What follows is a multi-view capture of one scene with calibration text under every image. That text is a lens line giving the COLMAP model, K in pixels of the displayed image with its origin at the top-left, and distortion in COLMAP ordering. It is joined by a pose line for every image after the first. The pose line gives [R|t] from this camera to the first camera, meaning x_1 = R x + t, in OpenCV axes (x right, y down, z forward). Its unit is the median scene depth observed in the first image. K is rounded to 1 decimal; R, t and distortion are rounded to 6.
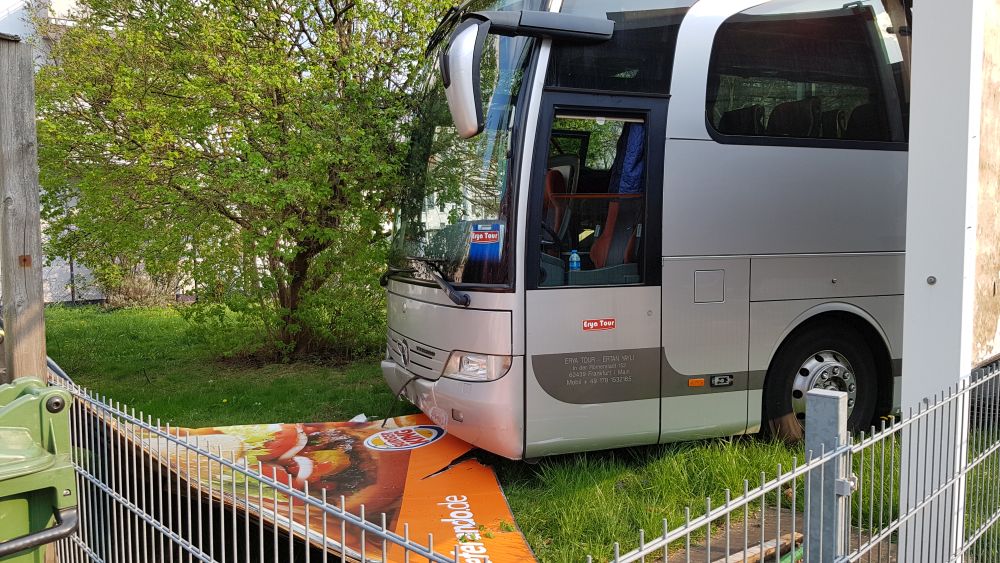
lens RADIAL K [[791.1, 0, 499.4], [0, 791.1, 281.7], [0, 0, 1]] dist [0.037696, -0.066276]
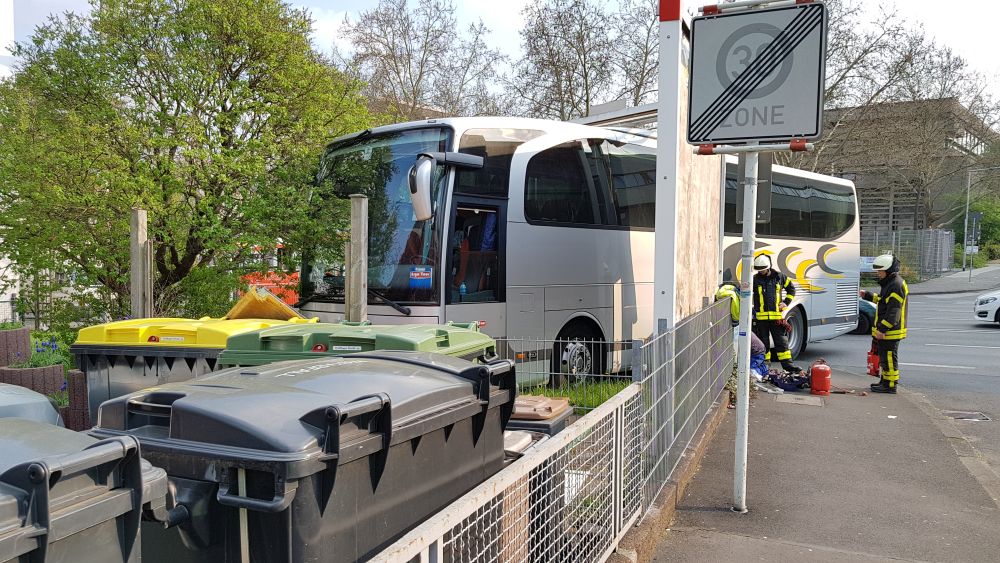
lens RADIAL K [[791.1, 0, 500.3], [0, 791.1, 283.6], [0, 0, 1]] dist [0.037696, -0.066276]
pose [[0.908111, -0.002715, 0.418720, -0.569268], [0.019545, 0.999164, -0.035909, 0.027605], [-0.418273, 0.040793, 0.907405, -0.644822]]
